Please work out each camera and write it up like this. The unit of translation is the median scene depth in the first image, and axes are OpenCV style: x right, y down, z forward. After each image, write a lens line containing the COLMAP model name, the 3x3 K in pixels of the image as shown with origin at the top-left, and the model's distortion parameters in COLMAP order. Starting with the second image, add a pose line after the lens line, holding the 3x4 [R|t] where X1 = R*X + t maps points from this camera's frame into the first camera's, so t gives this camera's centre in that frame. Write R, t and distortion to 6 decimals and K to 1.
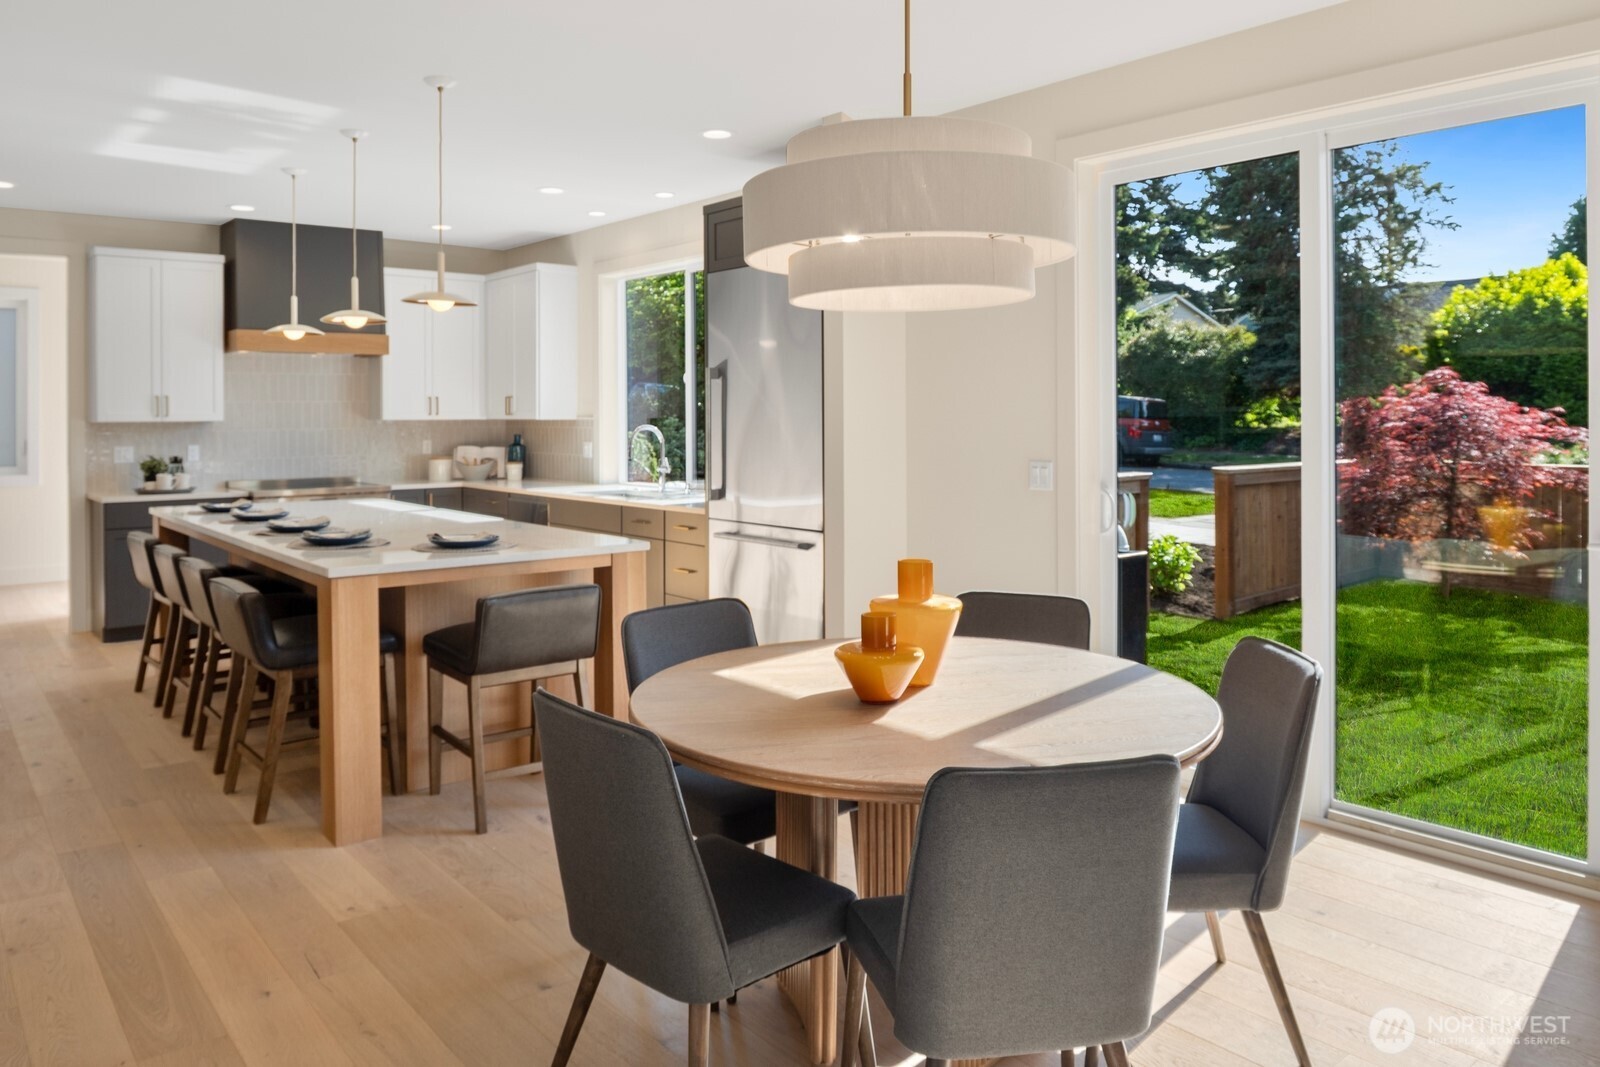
lens RADIAL K [[1112.3, 0, 757.6], [0, 1112.3, 418.7], [0, 0, 1]] dist [0.011007, -0.017515]
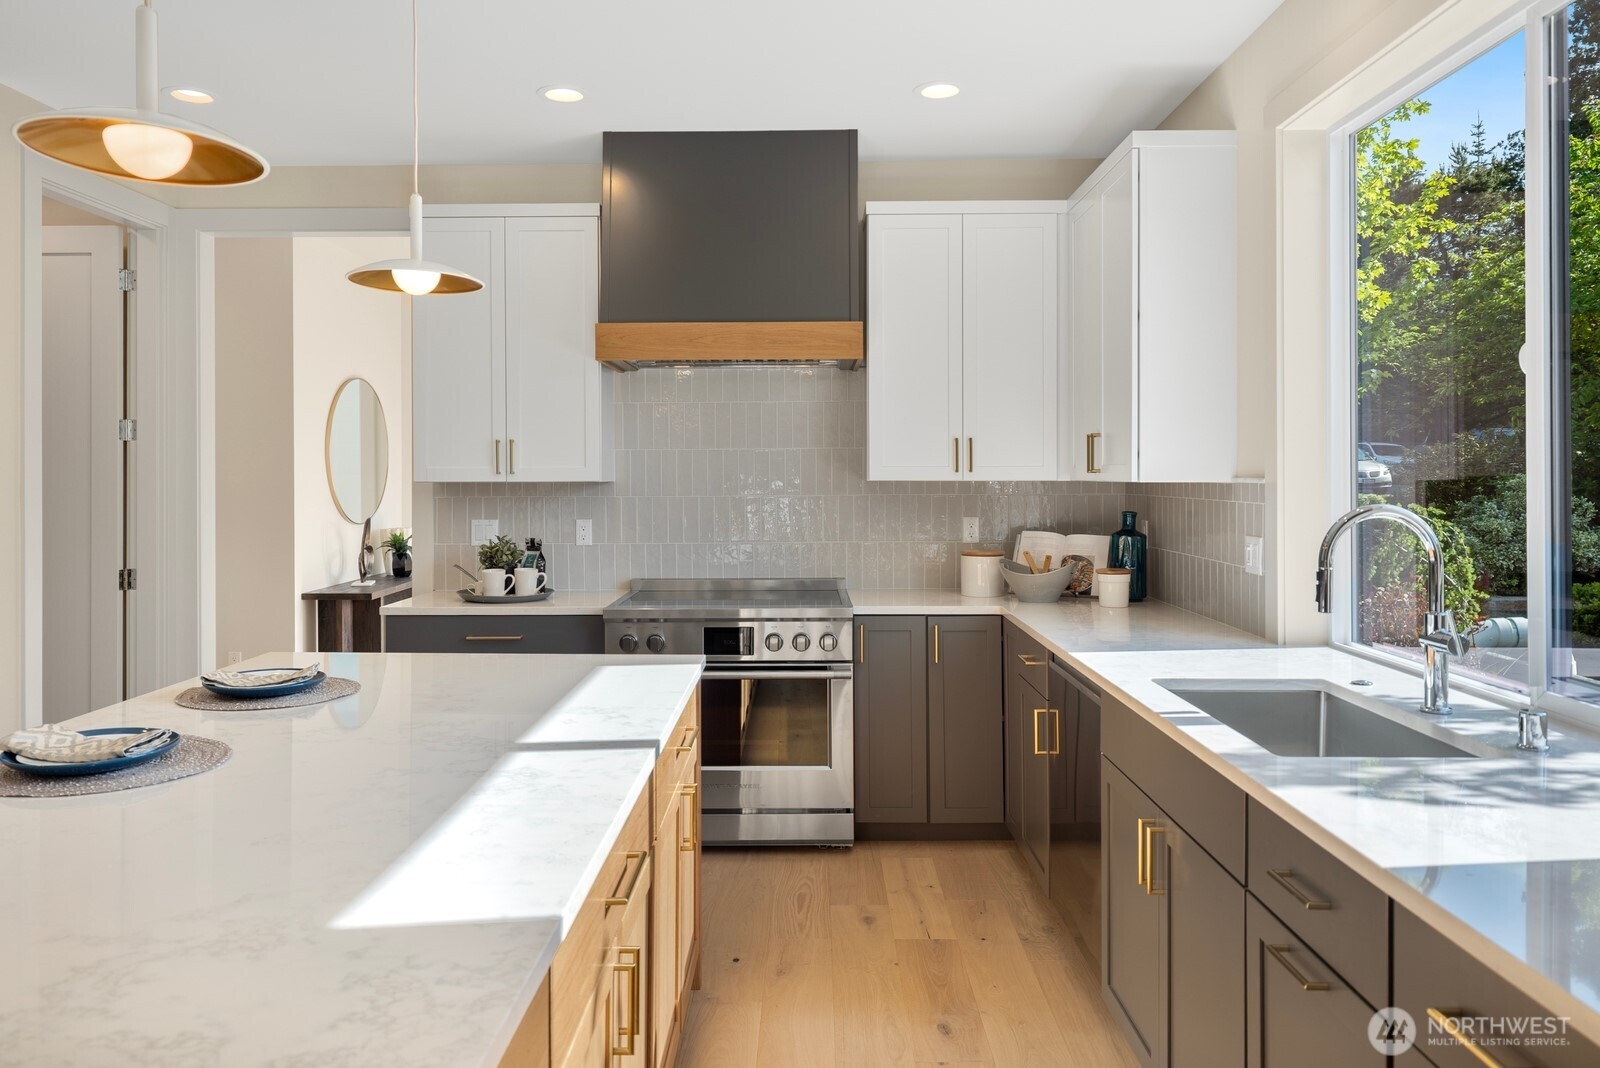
lens RADIAL K [[1112.3, 0, 791.2], [0, 1112.3, 475.3], [0, 0, 1]] dist [0.011007, -0.017515]
pose [[0.787105, 0.003381, -0.616810, -0.030832], [-0.003799, 0.999993, 0.000633, -0.002093], [0.616808, 0.001845, 0.787112, 0.567138]]
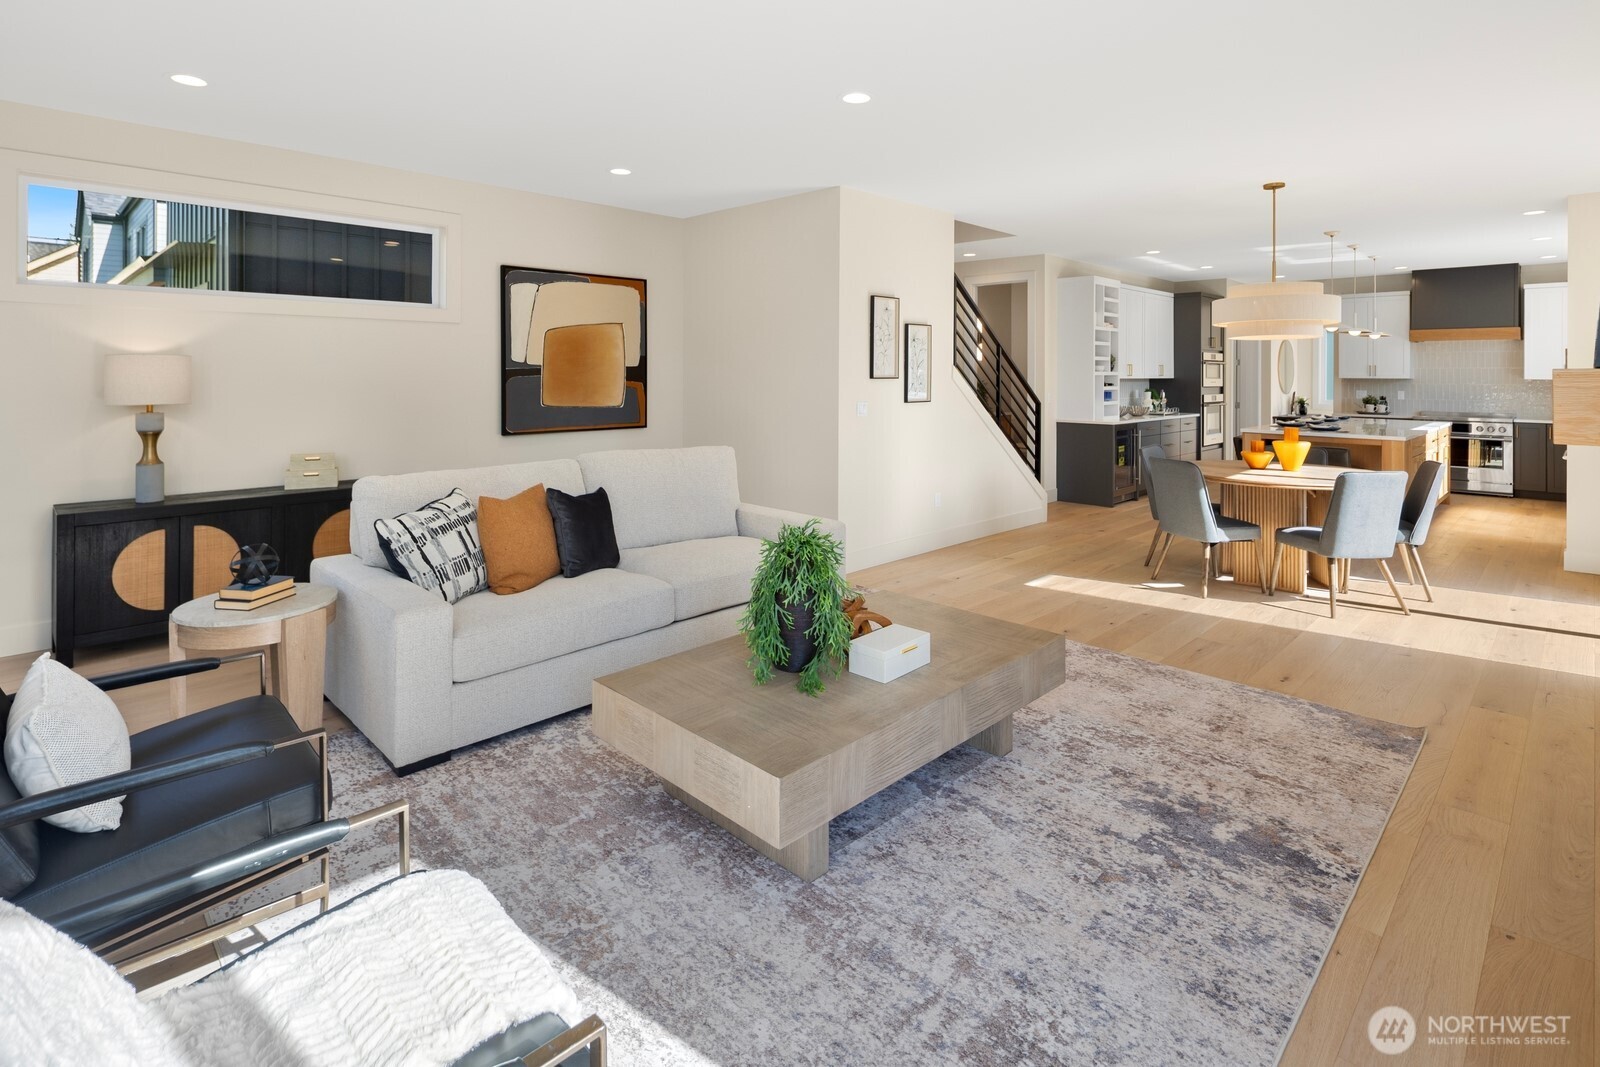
lens RADIAL K [[782.7, 0, 804.5], [0, 782.7, 368.3], [0, 0, 1]] dist [0.008649, -0.006213]
pose [[0.137821, -0.000597, -0.990457, 0.661810], [-0.008632, 0.999961, -0.001804, -0.004001], [0.990420, 0.008798, 0.137811, -0.186580]]
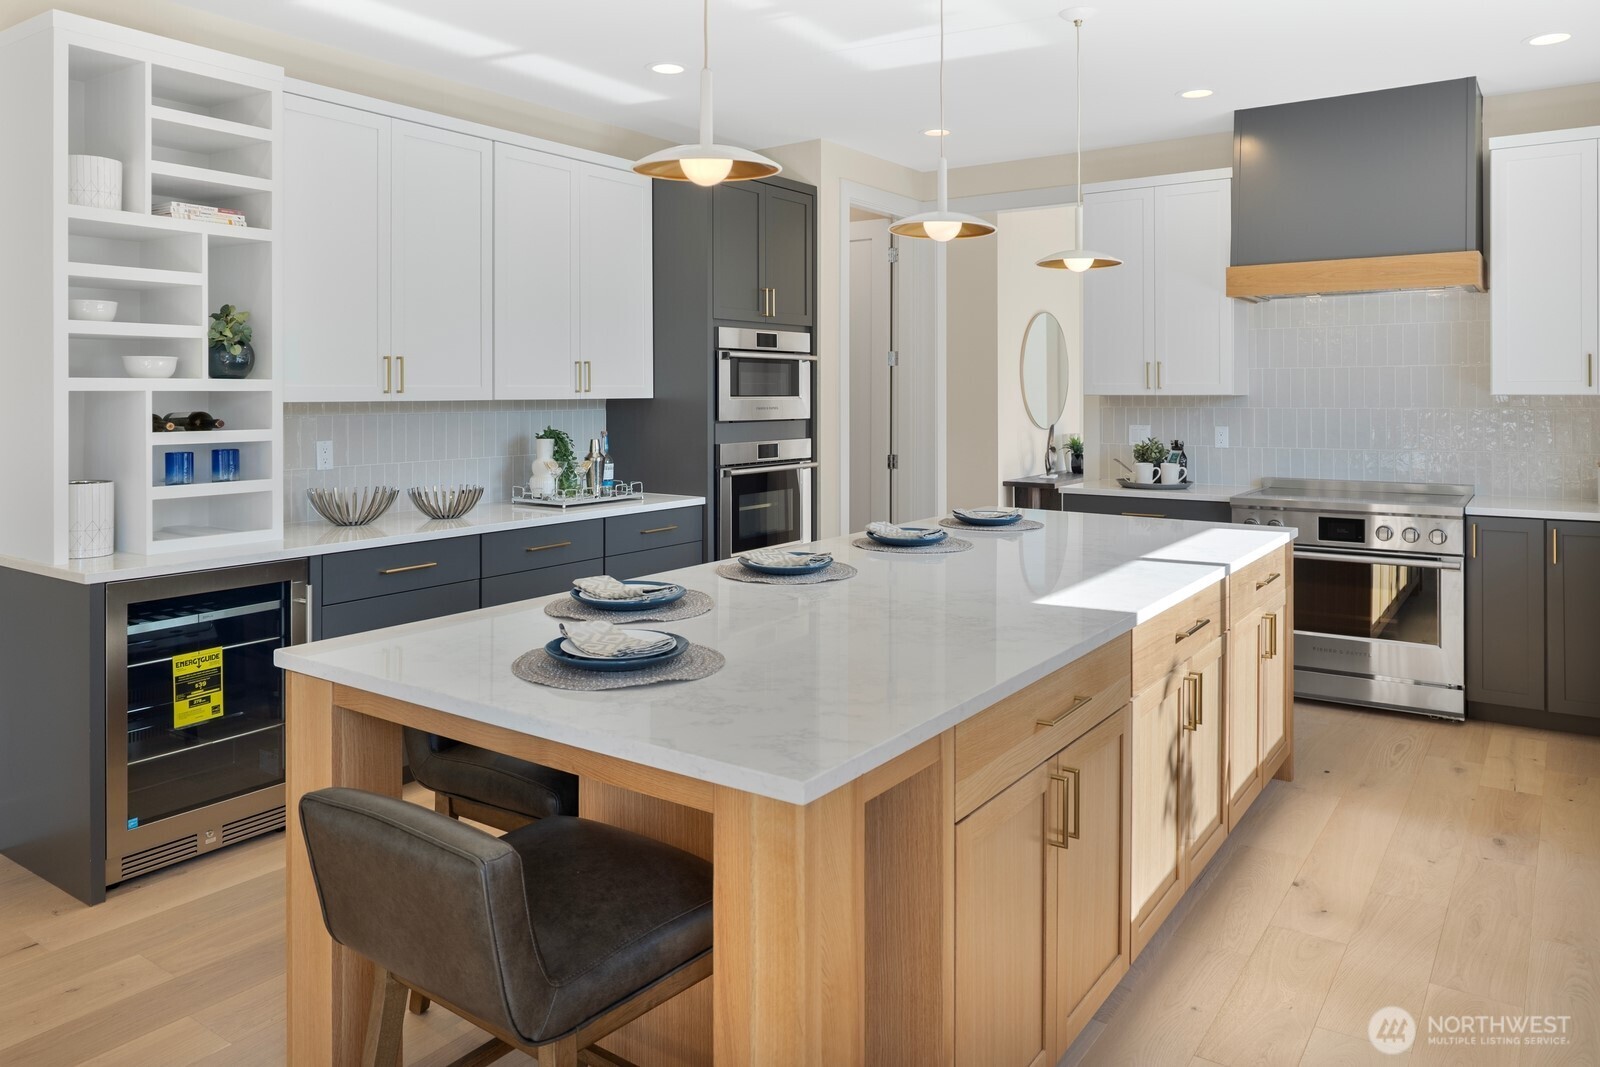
lens RADIAL K [[1112.3, 0, 802.8], [0, 1112.3, 389.9], [0, 0, 1]] dist [0.011007, -0.017515]
pose [[0.314382, 0.003123, -0.949291, 0.117204], [-0.003713, 0.999991, 0.002060, -0.001841], [0.949289, 0.002877, 0.314391, 0.481200]]
